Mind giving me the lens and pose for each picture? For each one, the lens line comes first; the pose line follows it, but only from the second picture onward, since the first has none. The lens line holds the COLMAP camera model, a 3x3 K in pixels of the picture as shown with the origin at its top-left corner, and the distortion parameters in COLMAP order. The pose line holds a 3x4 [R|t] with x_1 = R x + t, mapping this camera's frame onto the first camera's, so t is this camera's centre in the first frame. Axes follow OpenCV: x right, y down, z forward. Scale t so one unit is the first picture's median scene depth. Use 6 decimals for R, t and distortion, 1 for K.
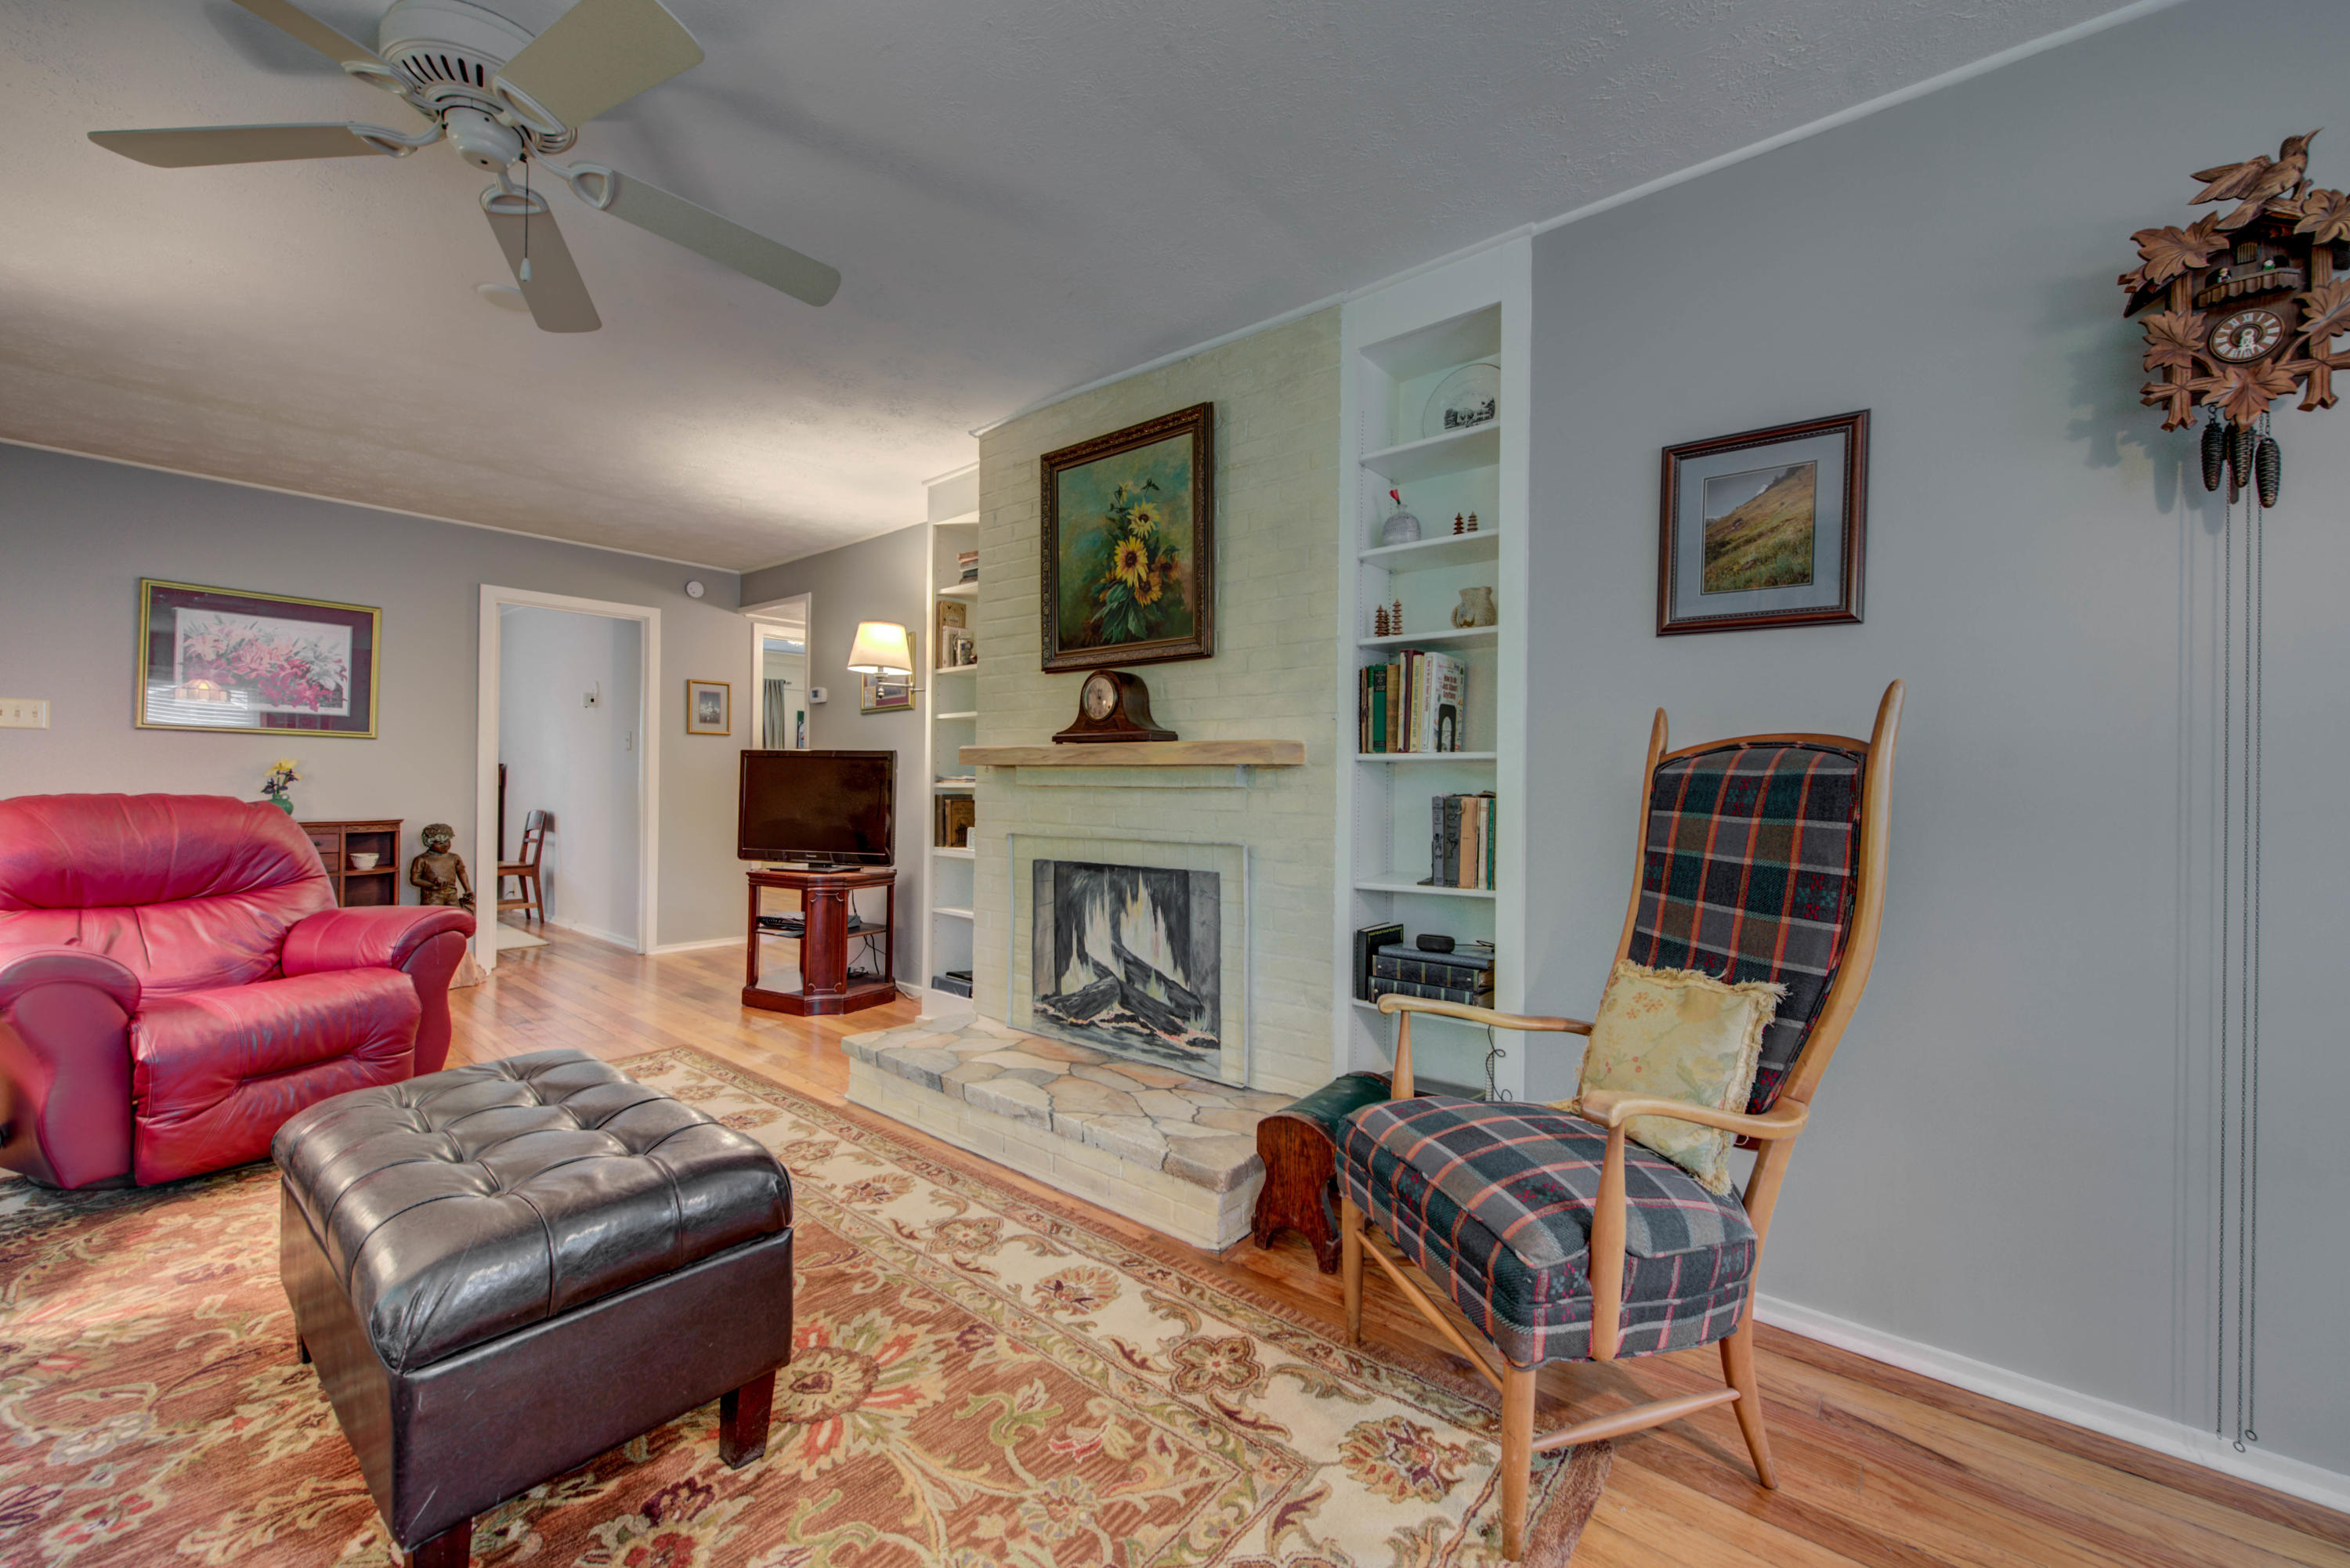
lens RADIAL K [[922.5, 0, 1179.0], [0, 922.5, 774.1], [0, 0, 1]] dist [-0.003225, 0.000411]
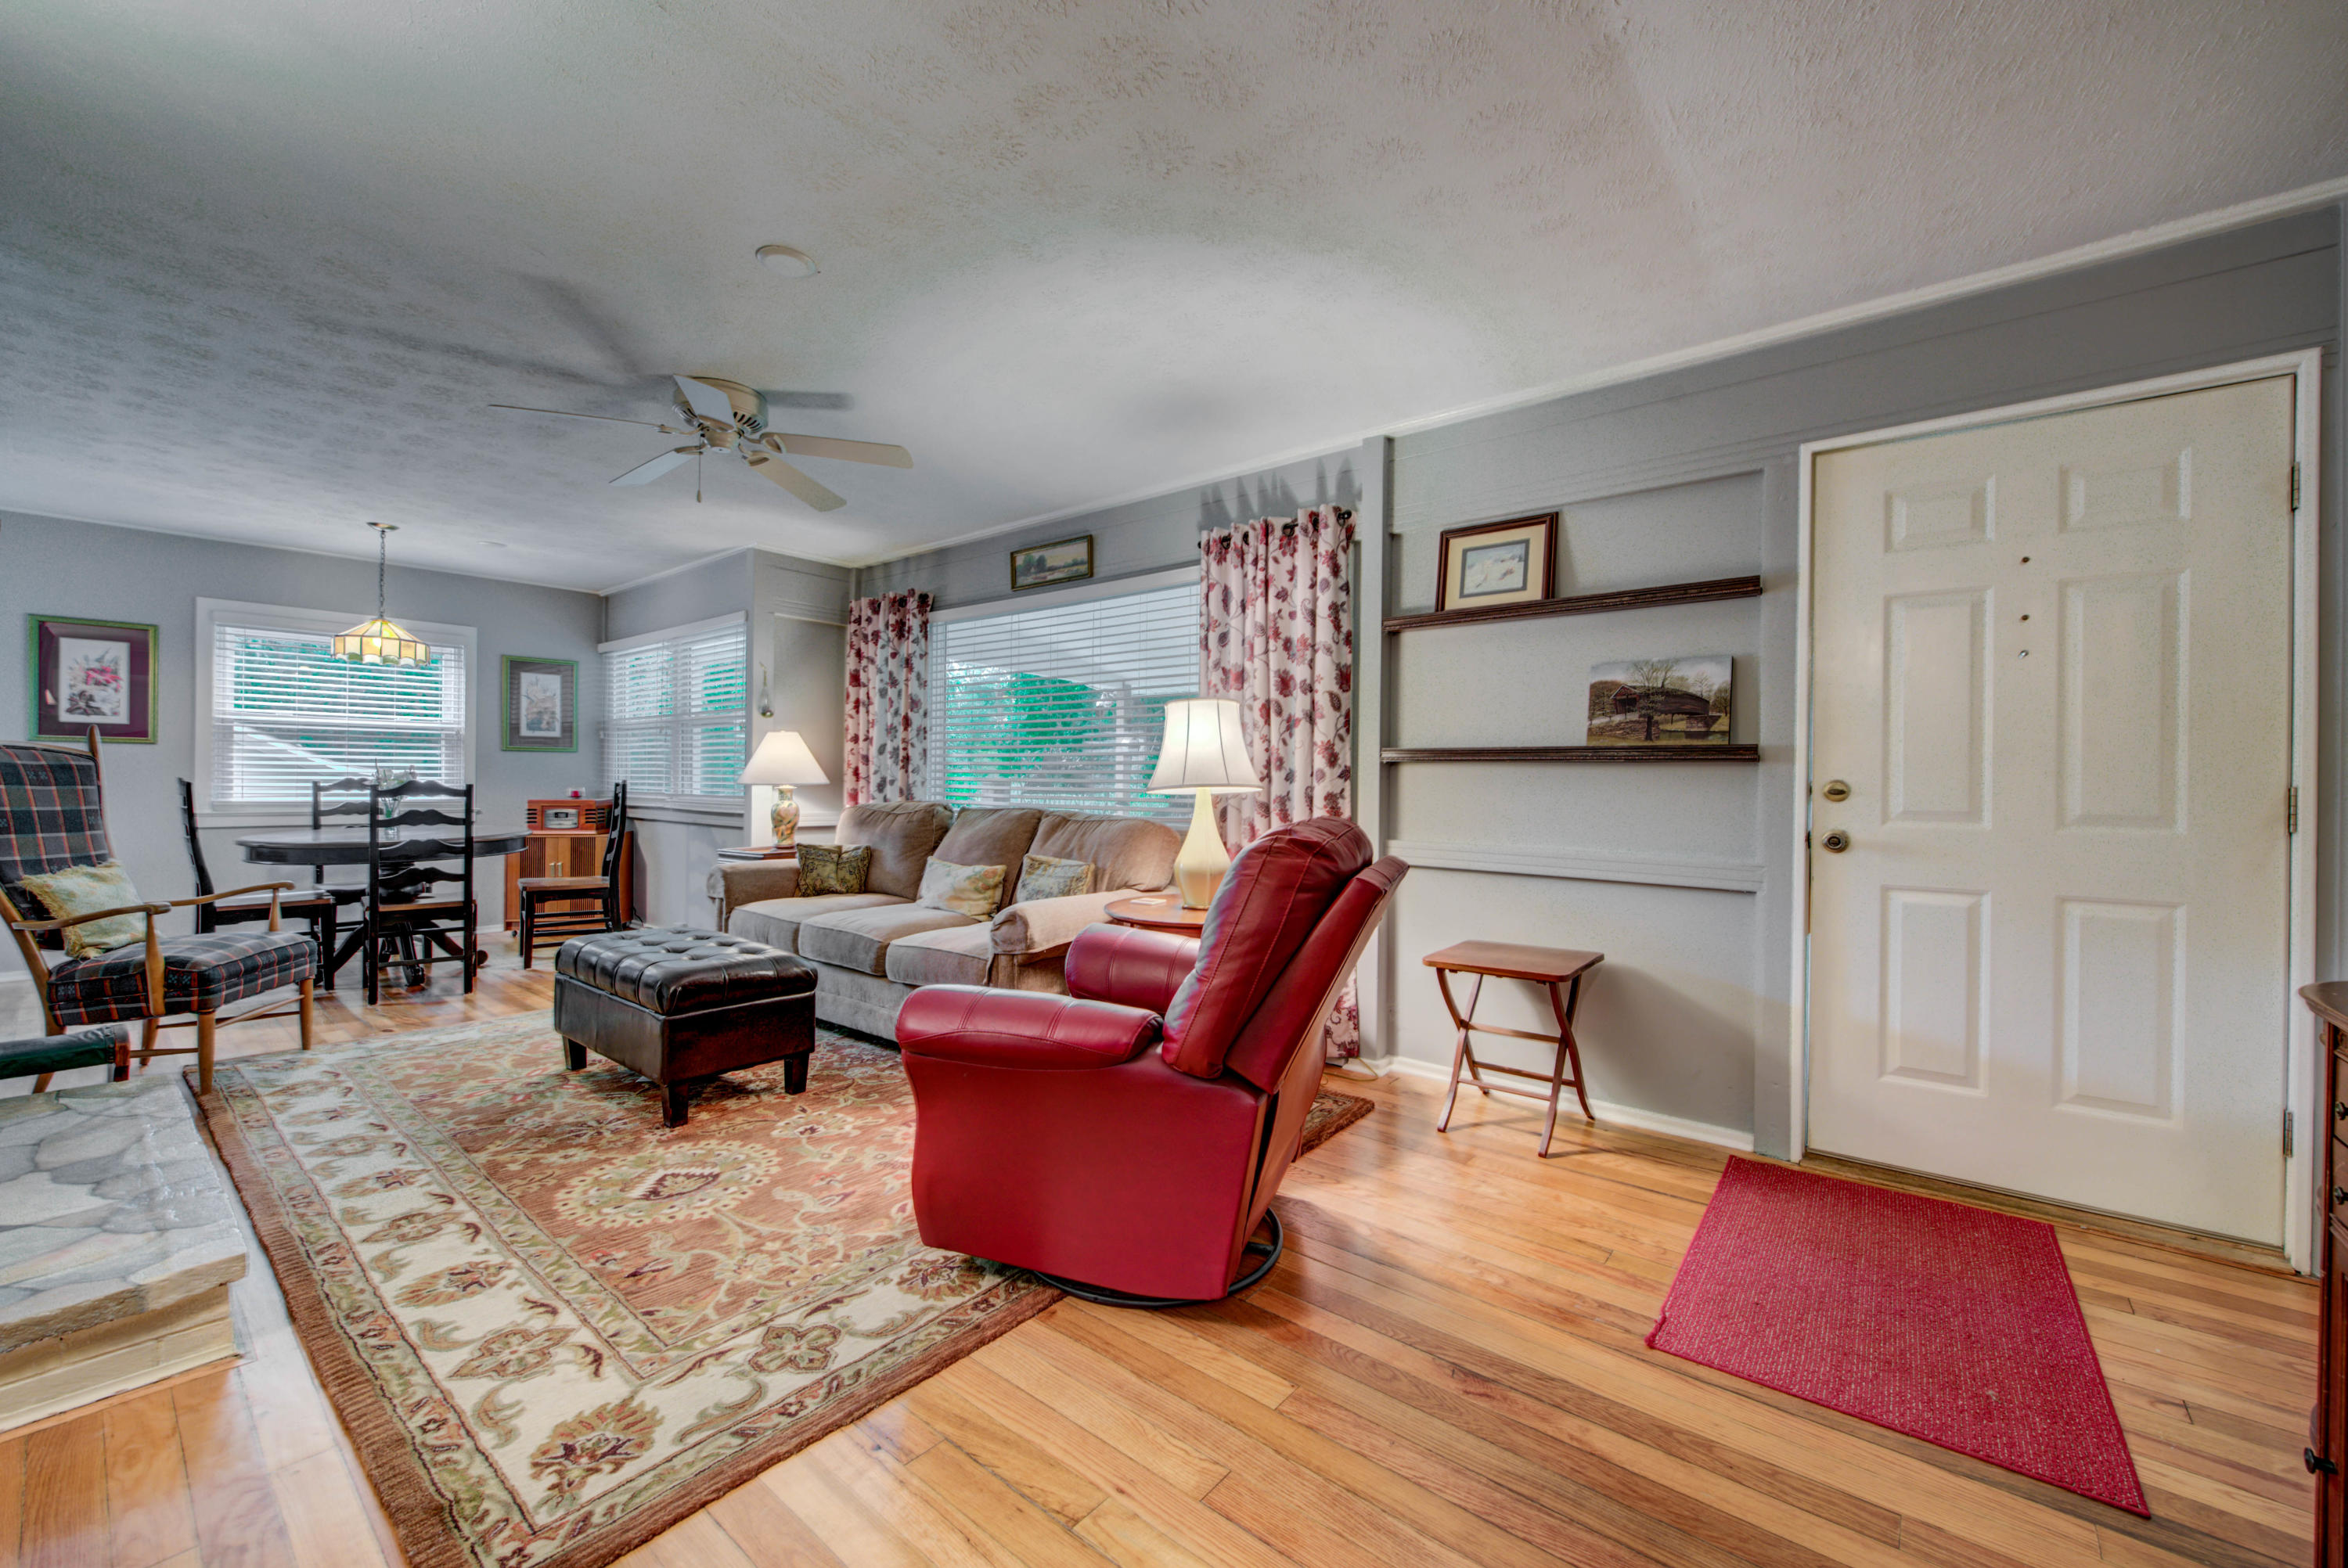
lens RADIAL K [[921.6, 0, 1170.5], [0, 921.6, 779.5], [0, 0, 1]] dist [-0.003225, 0.000411]
pose [[-0.999784, -0.019868, -0.006053, -1.291838], [-0.019840, 0.999793, -0.004565, -0.000399], [0.006142, -0.004444, -0.999971, 2.214164]]
